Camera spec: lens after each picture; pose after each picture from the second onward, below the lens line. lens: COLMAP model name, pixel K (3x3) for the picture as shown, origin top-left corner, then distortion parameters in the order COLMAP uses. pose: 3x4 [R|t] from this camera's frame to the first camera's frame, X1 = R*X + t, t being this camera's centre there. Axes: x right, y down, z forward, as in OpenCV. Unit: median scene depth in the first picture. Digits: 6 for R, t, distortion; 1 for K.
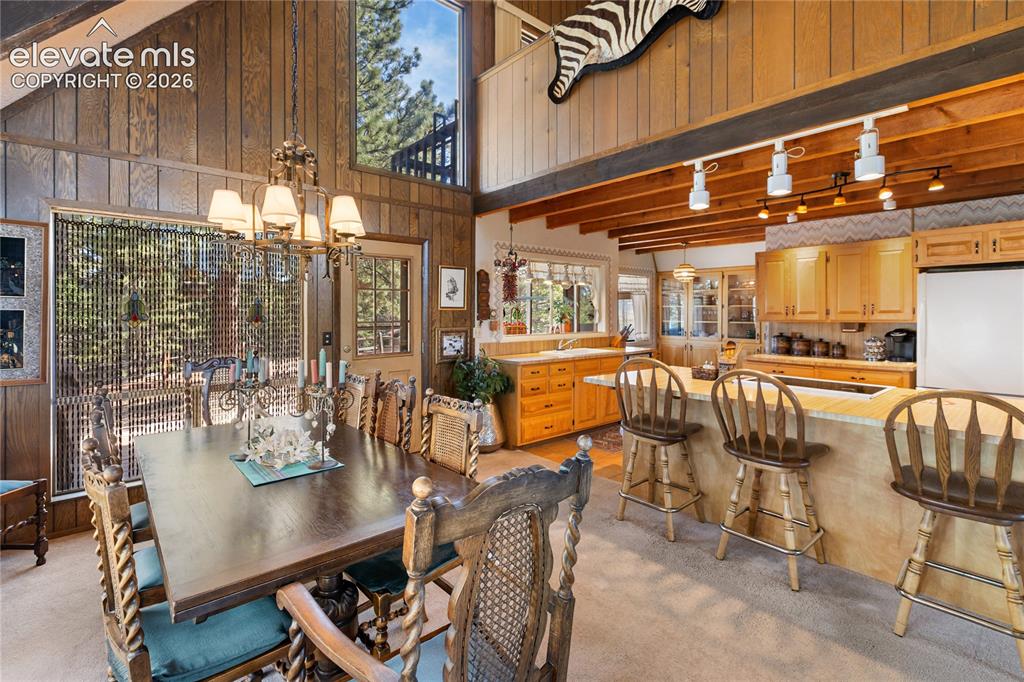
lens RADIAL K [[468.3, 0, 511.4], [0, 468.3, 313.1], [0, 0, 1]] dist [0.000940, -0.000371]
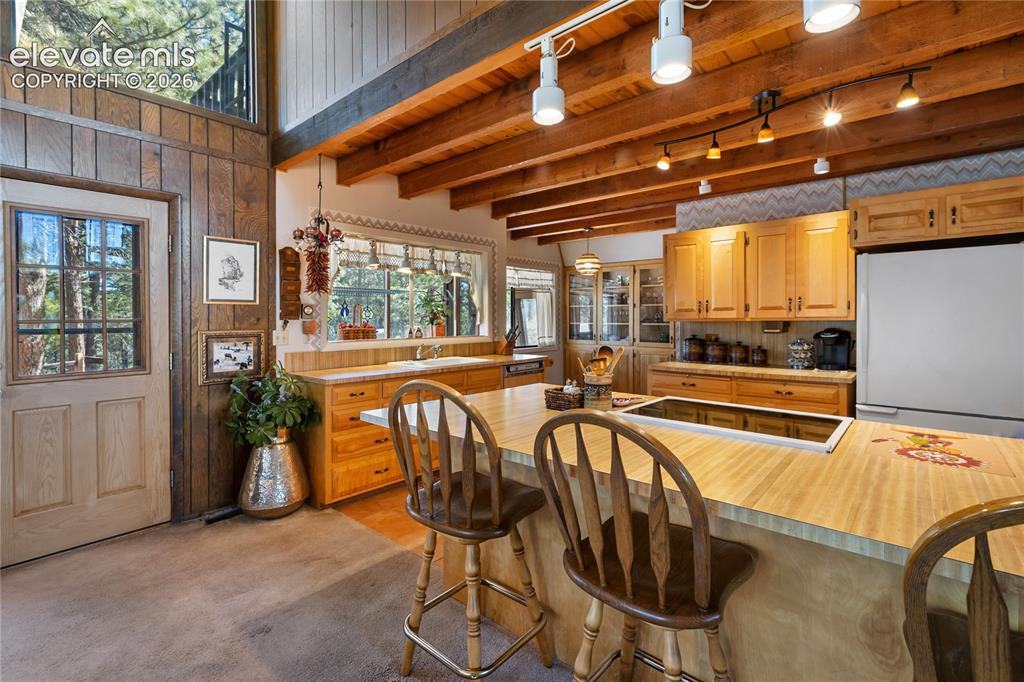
lens RADIAL K [[466.7, 0, 513.7], [0, 466.7, 319.9], [0, 0, 1]] dist [-0.001212, 0.000072]
pose [[0.990691, -0.002977, 0.136096, 0.172834], [0.002701, 0.999994, 0.002215, 0.014679], [-0.136101, -0.001827, 0.990693, 0.265942]]
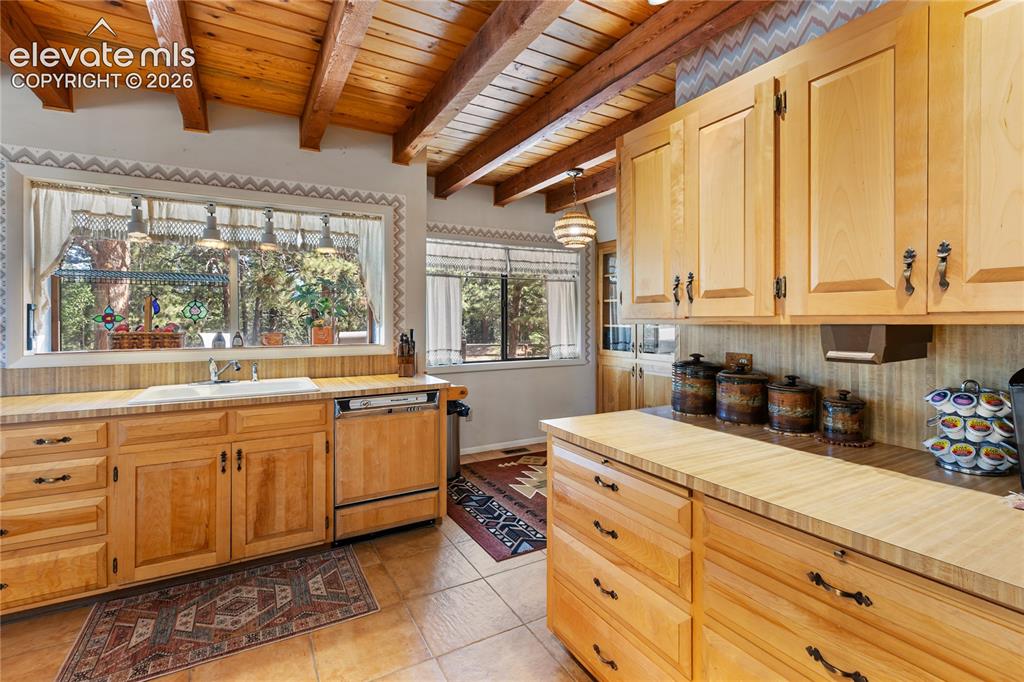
lens RADIAL K [[466.7, 0, 513.7], [0, 466.7, 319.9], [0, 0, 1]] dist [-0.001212, 0.000072]
pose [[0.978389, -0.000425, -0.206774, 0.565102], [0.000312, 1.000000, -0.000578, 0.016663], [0.206774, 0.000501, 0.978389, 0.675762]]
